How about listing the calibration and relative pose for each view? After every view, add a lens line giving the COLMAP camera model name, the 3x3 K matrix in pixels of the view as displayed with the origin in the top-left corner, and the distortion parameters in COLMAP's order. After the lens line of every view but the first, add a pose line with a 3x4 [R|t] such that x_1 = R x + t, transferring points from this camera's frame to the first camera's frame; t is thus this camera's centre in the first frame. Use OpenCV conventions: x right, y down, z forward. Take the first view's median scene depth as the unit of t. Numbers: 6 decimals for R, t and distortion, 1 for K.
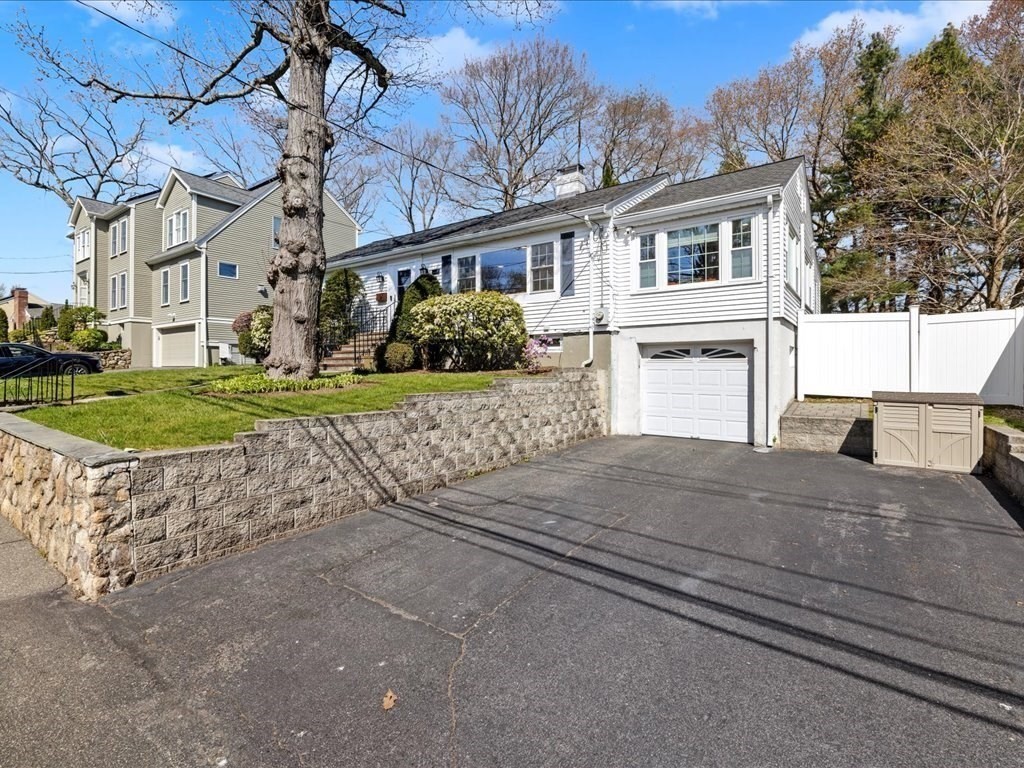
lens RADIAL K [[487.6, 0, 510.9], [0, 487.6, 370.6], [0, 0, 1]] dist [0.003200, 0.000337]
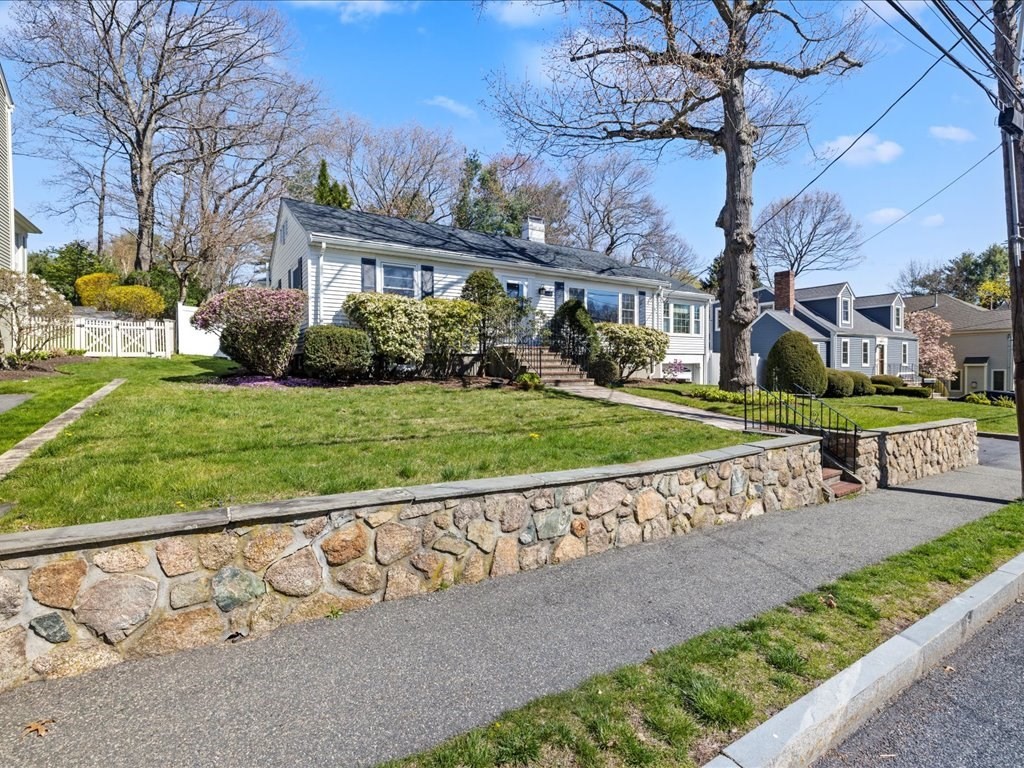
lens RADIAL K [[487.6, 0, 510.9], [0, 487.6, 370.6], [0, 0, 1]] dist [0.003200, 0.000337]
pose [[0.360862, -0.012818, 0.932531, -1.488075], [0.001515, 0.999912, 0.013158, -0.050441], [-0.932618, -0.003335, 0.360850, 0.825070]]
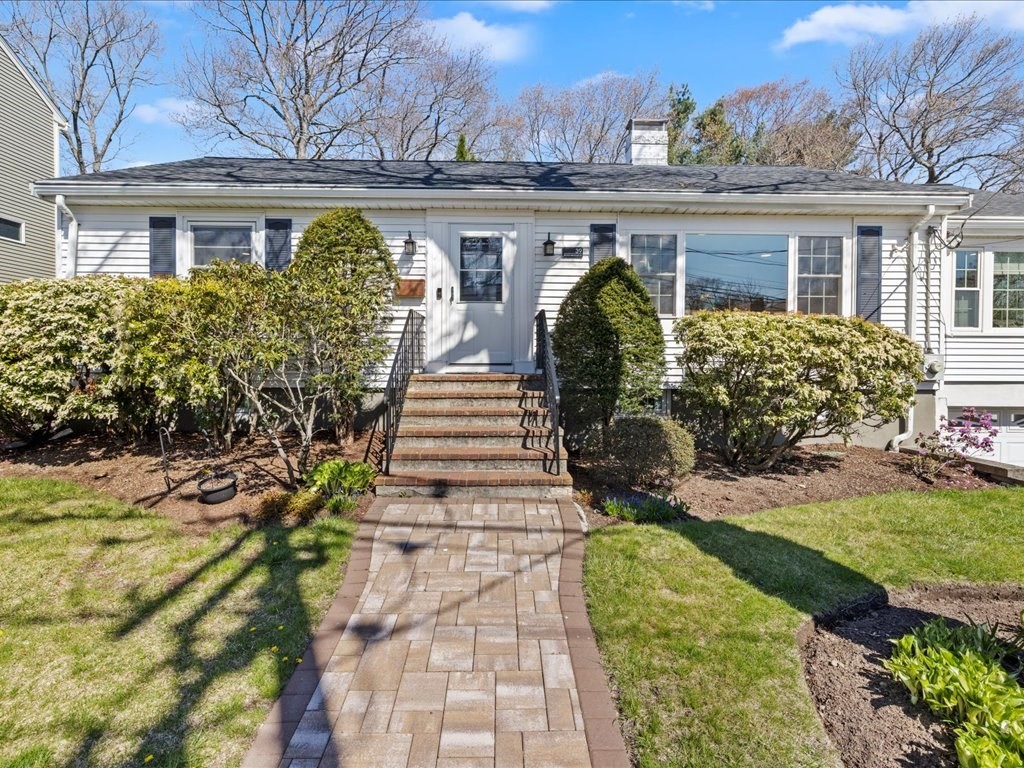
lens RADIAL K [[487.6, 0, 510.9], [0, 487.6, 370.6], [0, 0, 1]] dist [0.003200, 0.000337]
pose [[0.799641, -0.008052, 0.600424, -0.615033], [-0.004810, 0.999792, 0.019814, -0.111002], [-0.600459, -0.018732, 0.799436, 0.773155]]
